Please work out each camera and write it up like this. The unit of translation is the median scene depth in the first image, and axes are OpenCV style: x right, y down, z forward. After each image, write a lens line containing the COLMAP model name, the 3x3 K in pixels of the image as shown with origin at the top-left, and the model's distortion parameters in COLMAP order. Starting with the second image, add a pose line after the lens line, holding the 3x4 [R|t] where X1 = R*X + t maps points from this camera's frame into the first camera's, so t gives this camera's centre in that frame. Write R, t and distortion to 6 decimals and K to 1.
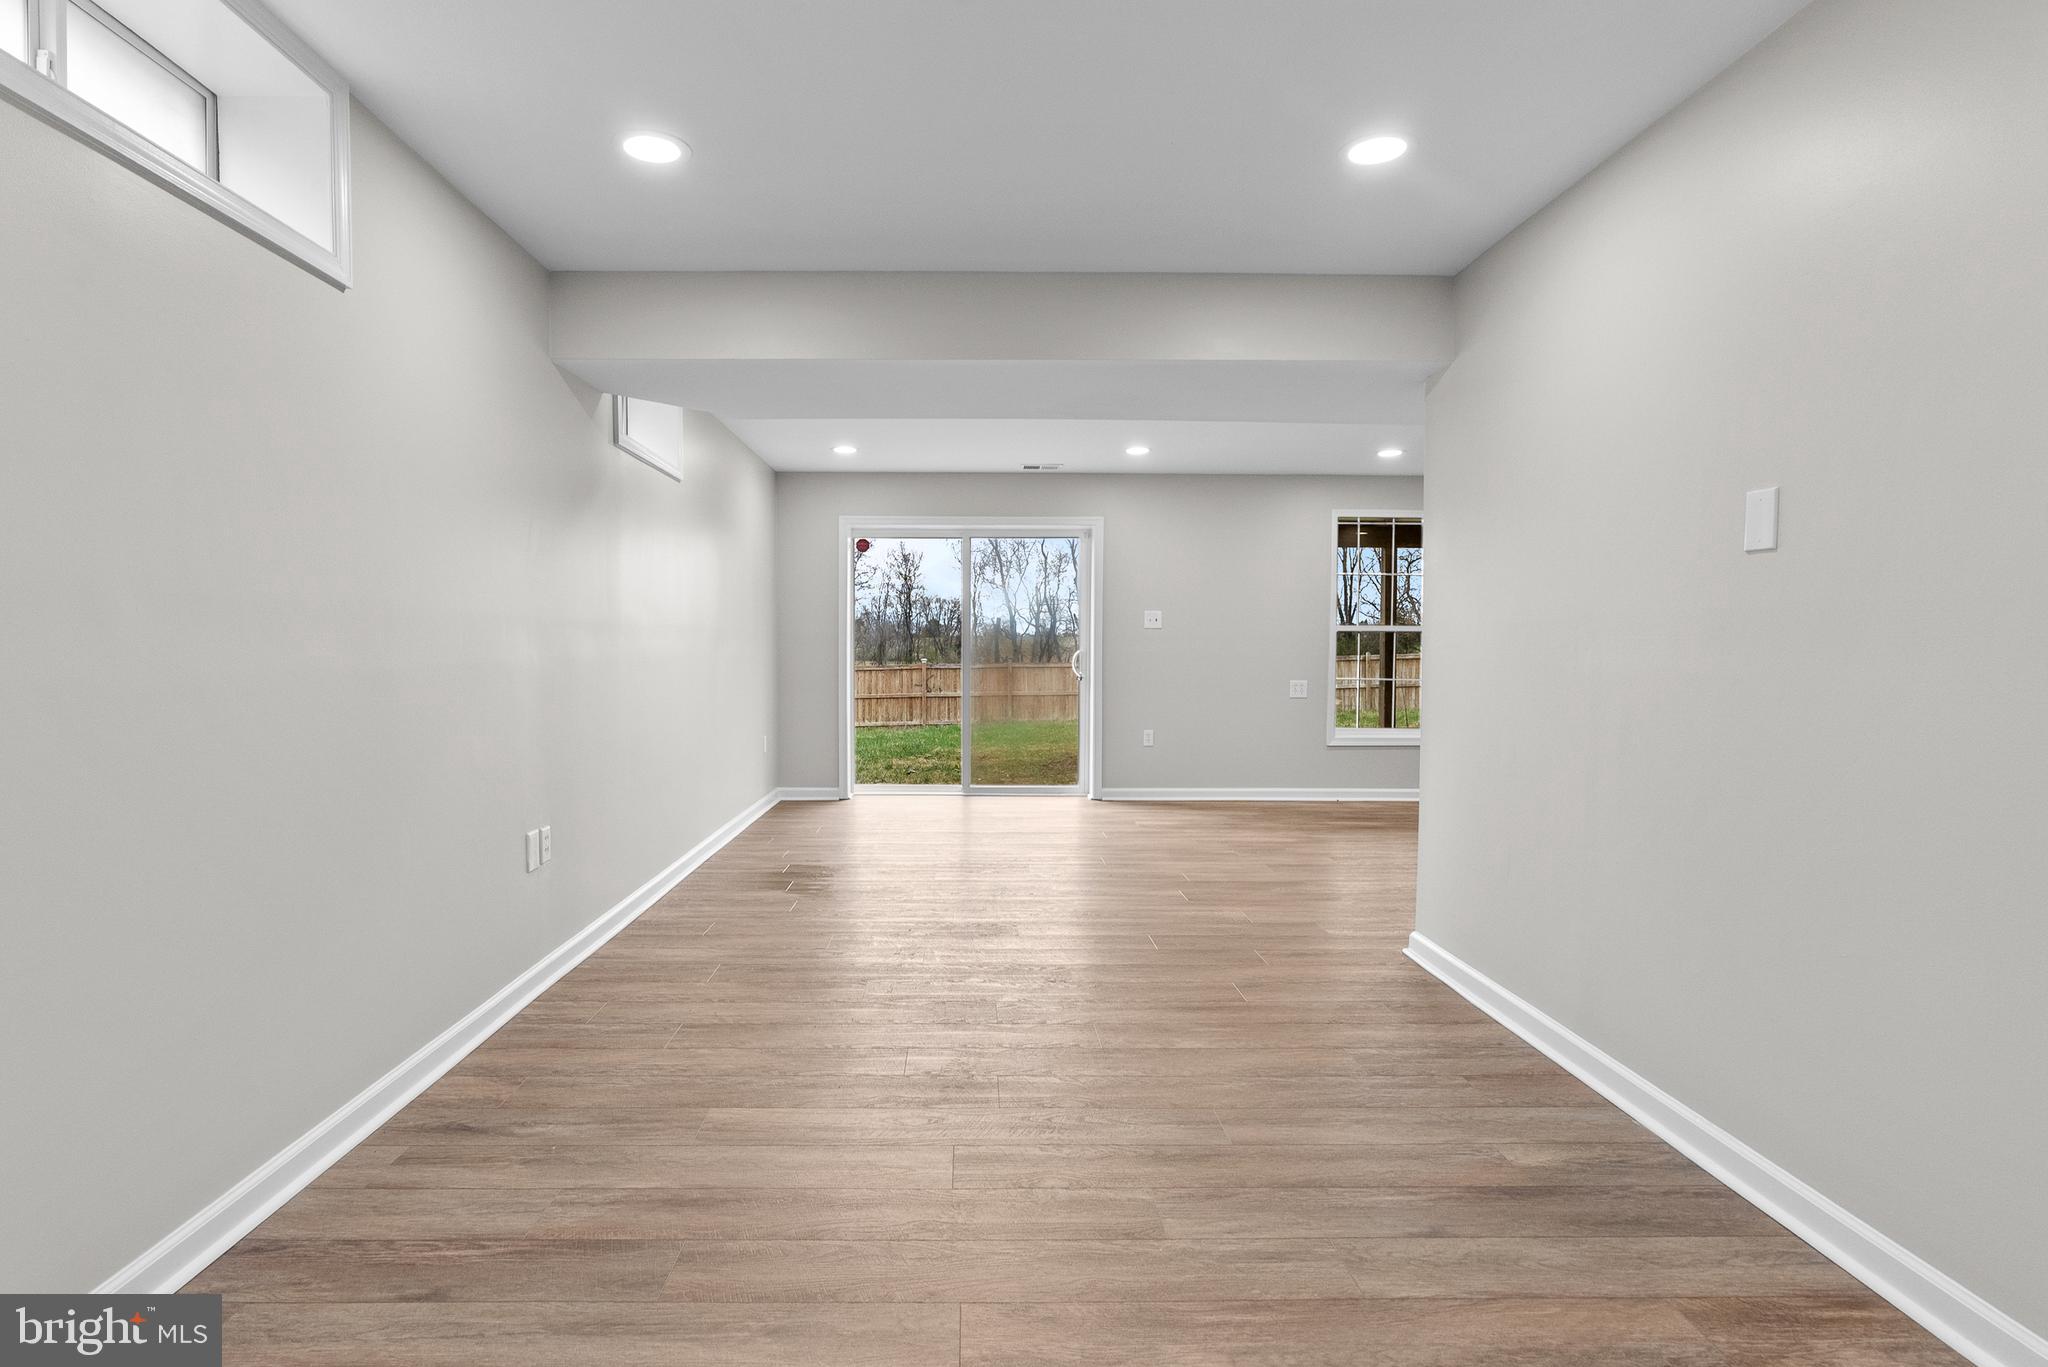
lens RADIAL K [[1014.5, 0, 1011.5], [0, 1014.5, 692.5], [0, 0, 1]] dist [0.000216, 0.000923]
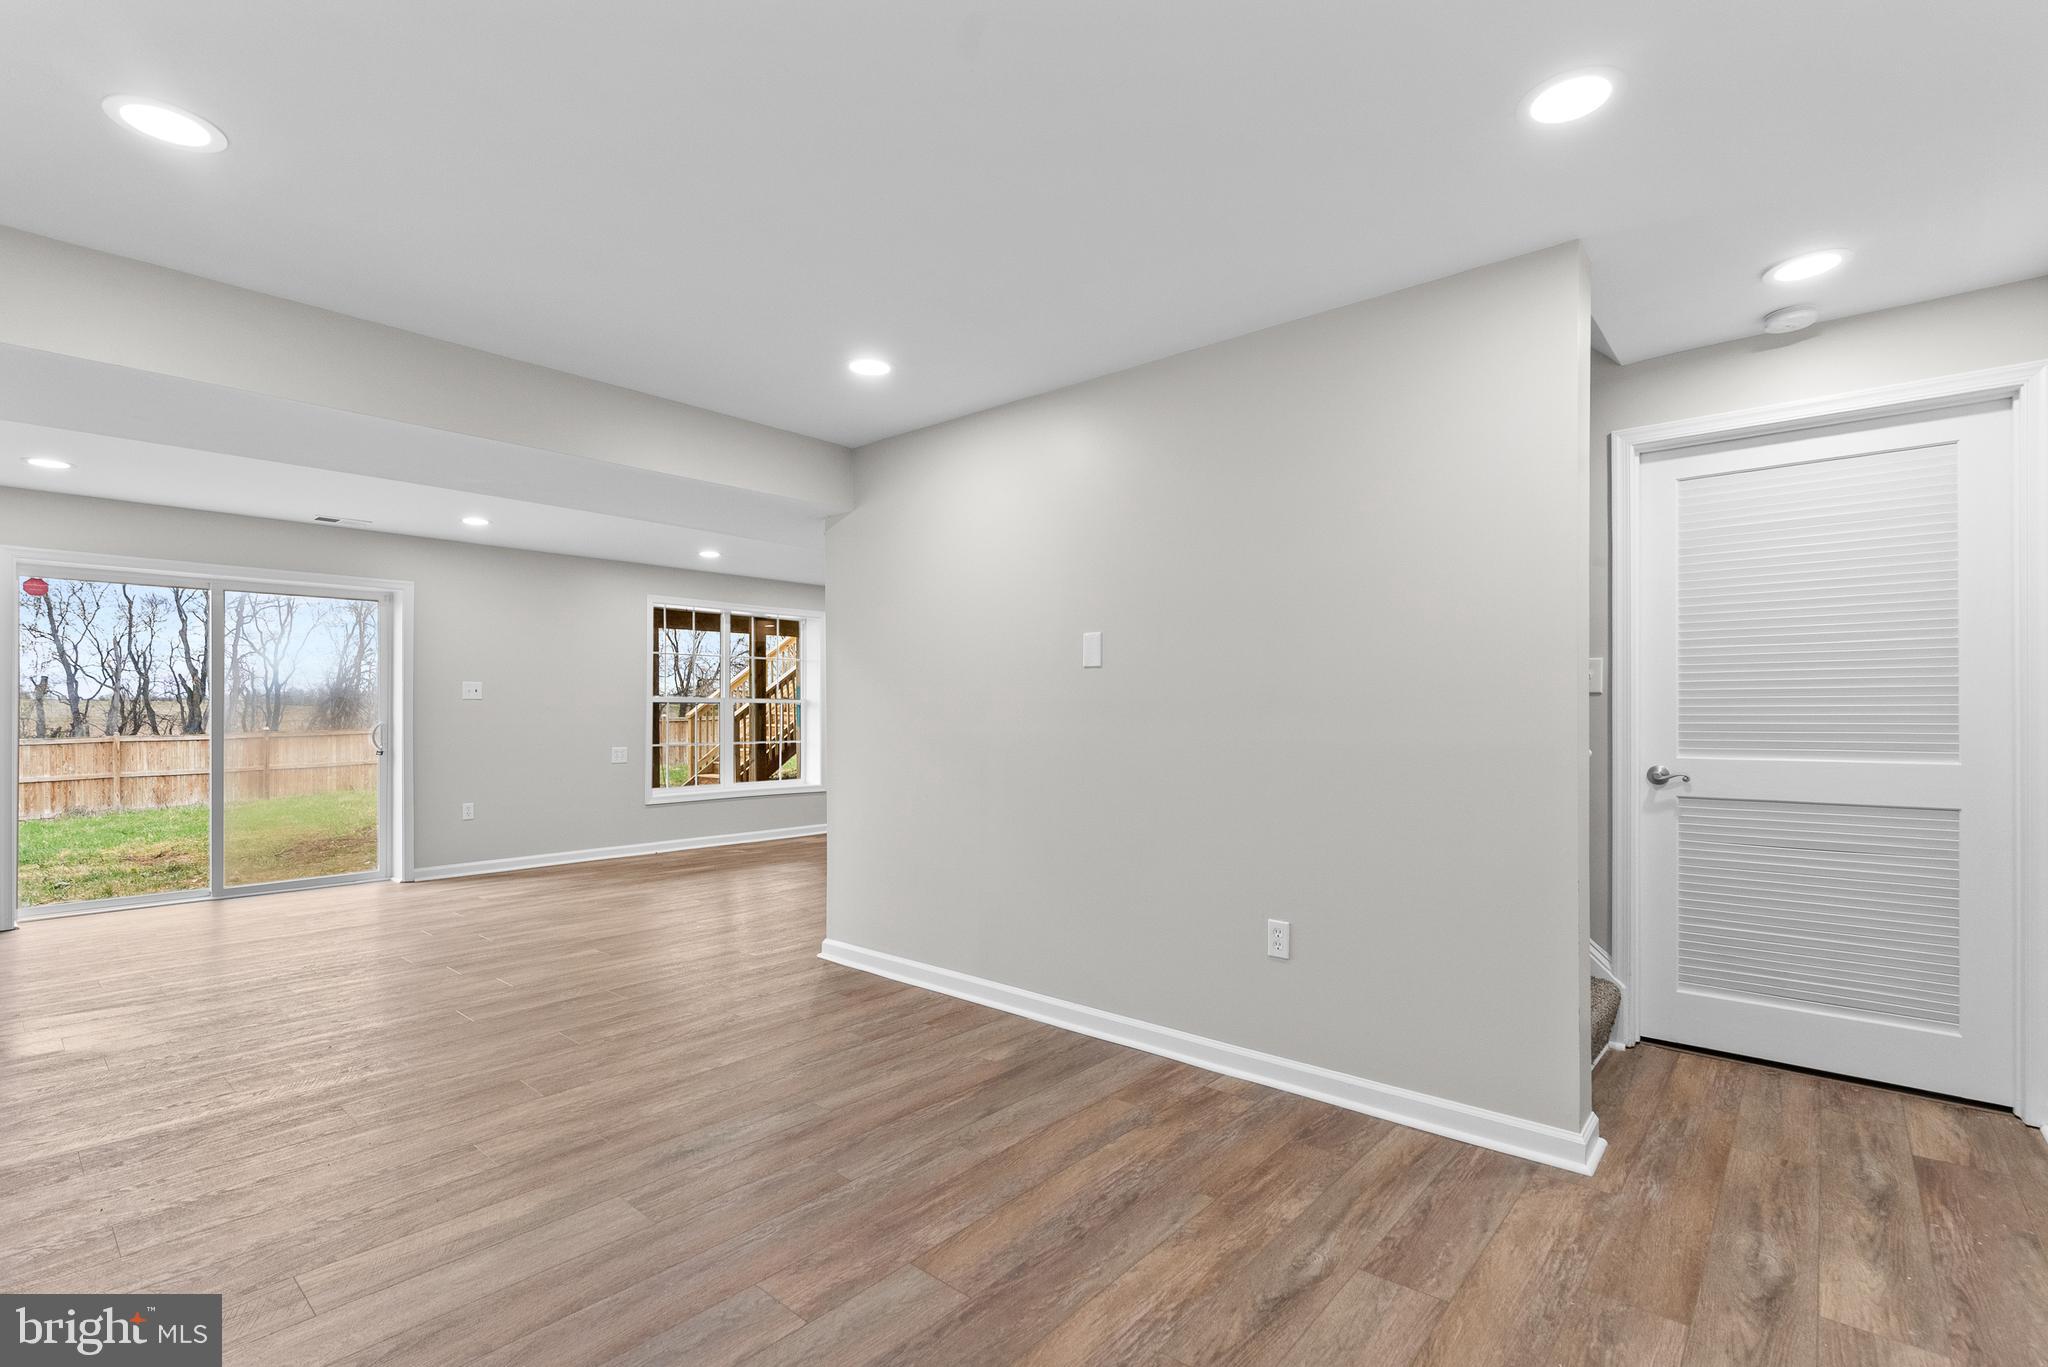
lens RADIAL K [[932.2, 0, 1019.5], [0, 932.2, 712.9], [0, 0, 1]] dist [-0.001786, 0.000030]
pose [[0.673126, -0.005763, 0.739506, -0.297657], [0.037017, 0.998979, -0.025909, -0.011973], [-0.738601, 0.044815, 0.672652, 0.003549]]
